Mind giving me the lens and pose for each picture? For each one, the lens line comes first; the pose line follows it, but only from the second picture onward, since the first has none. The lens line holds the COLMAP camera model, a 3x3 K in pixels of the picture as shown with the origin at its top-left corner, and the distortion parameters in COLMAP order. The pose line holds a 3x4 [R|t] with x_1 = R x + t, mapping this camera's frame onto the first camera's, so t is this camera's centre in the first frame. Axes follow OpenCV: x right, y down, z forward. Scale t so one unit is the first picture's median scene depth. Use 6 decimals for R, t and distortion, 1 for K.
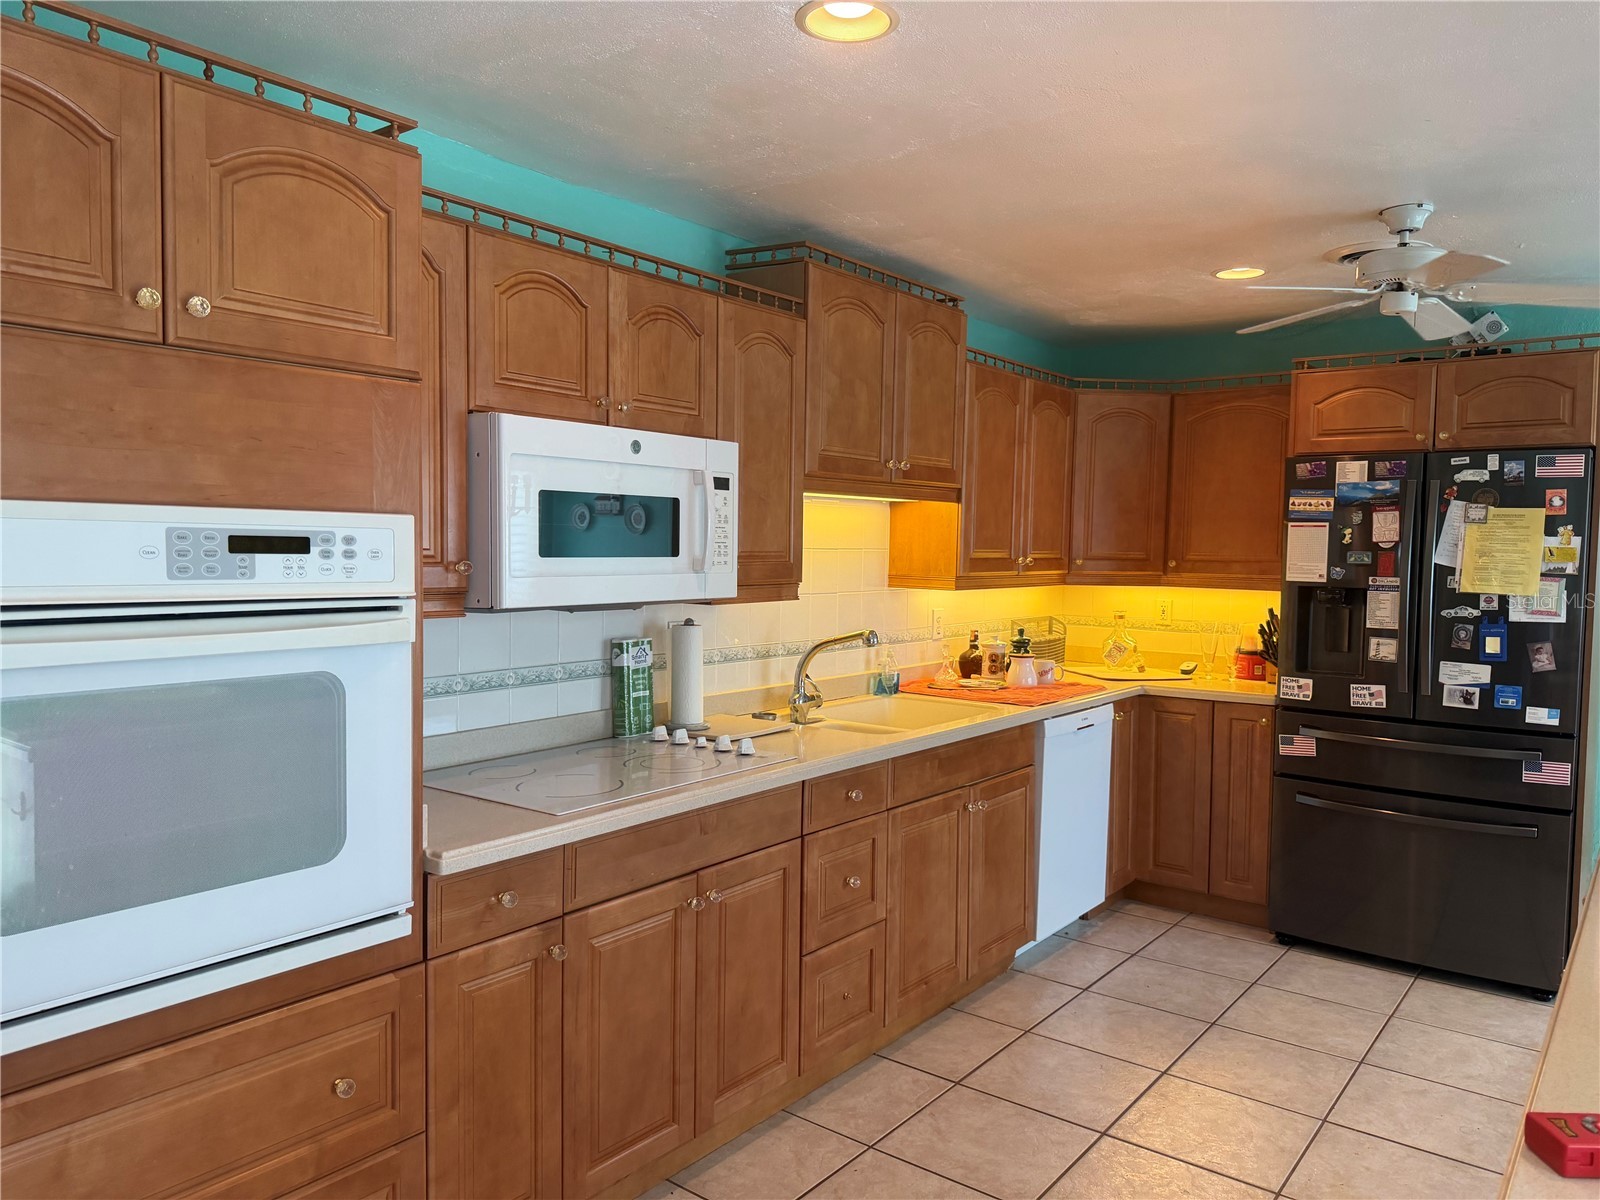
lens RADIAL K [[1138.3, 0, 800.5], [0, 1138.3, 605.2], [0, 0, 1]] dist [0.152870, -0.265472]
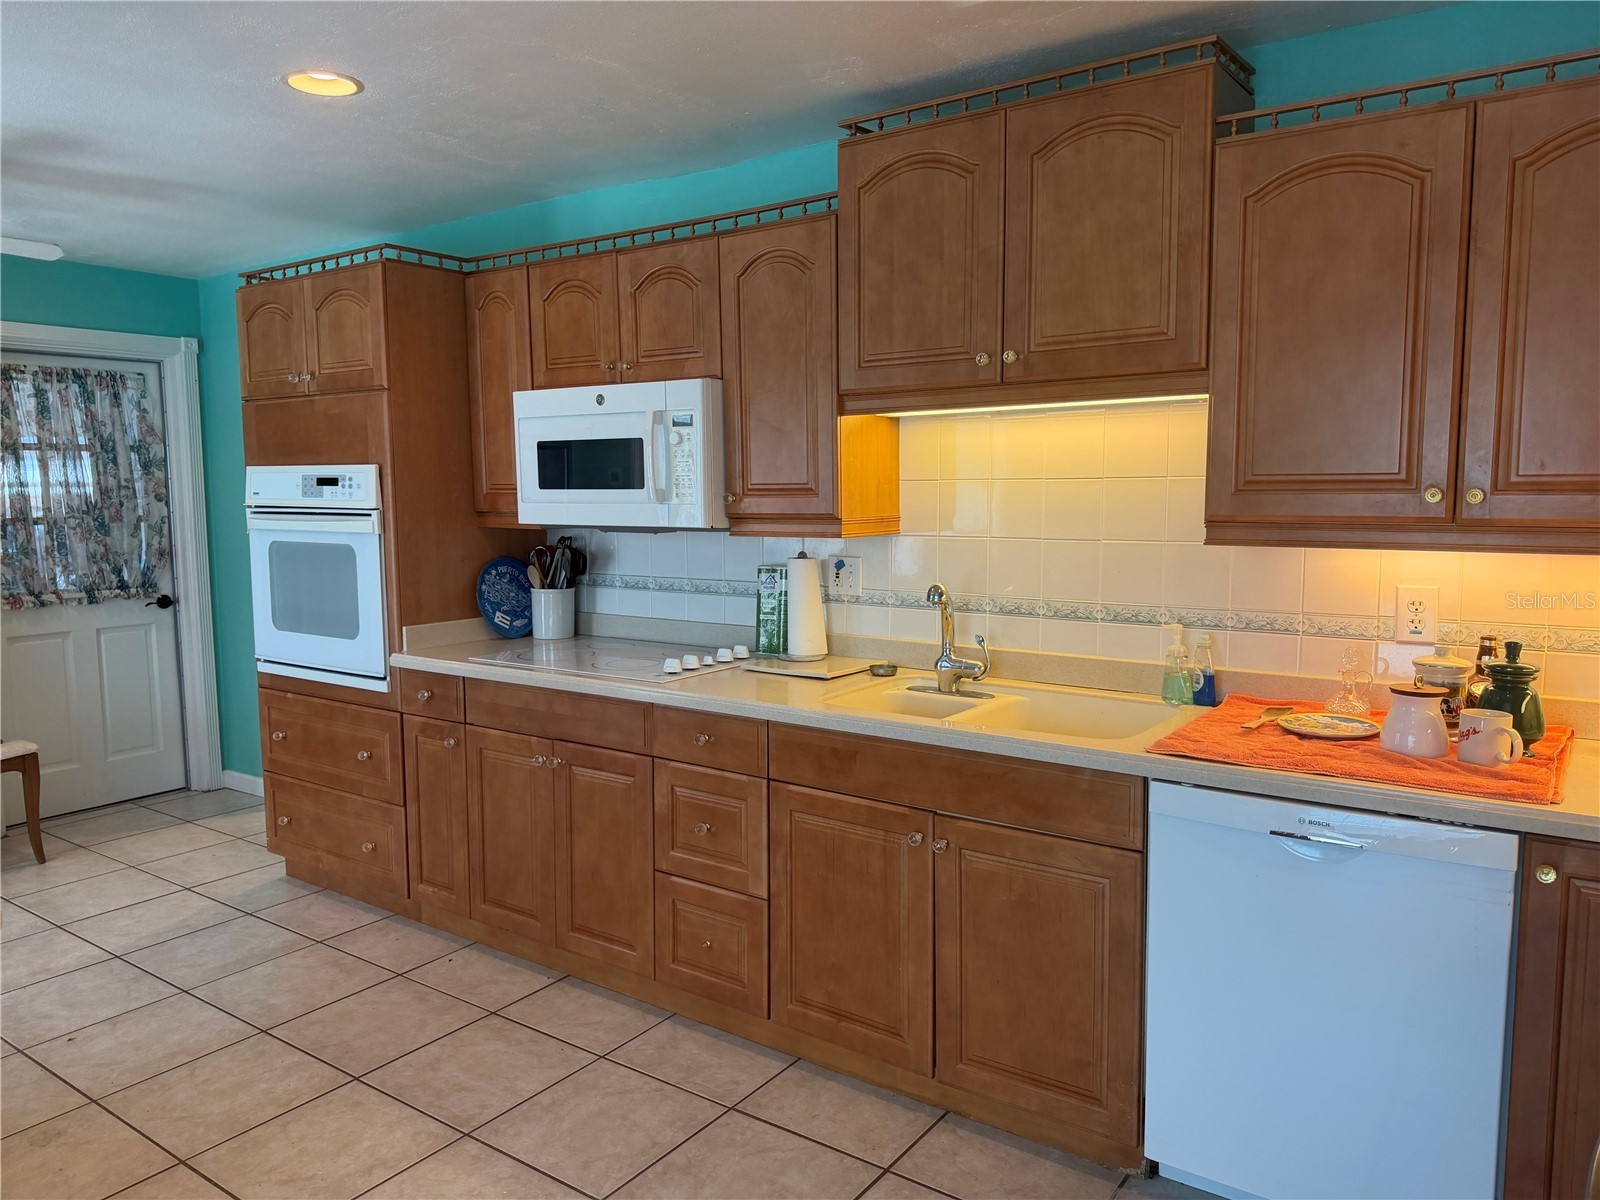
lens RADIAL K [[1138.3, 0, 800.5], [0, 1138.3, 605.2], [0, 0, 1]] dist [0.152870, -0.265472]
pose [[0.025940, 0.091783, -0.995441, 1.084294], [-0.047815, 0.994750, 0.090474, -0.038562], [0.998519, 0.045251, 0.030193, 1.153284]]
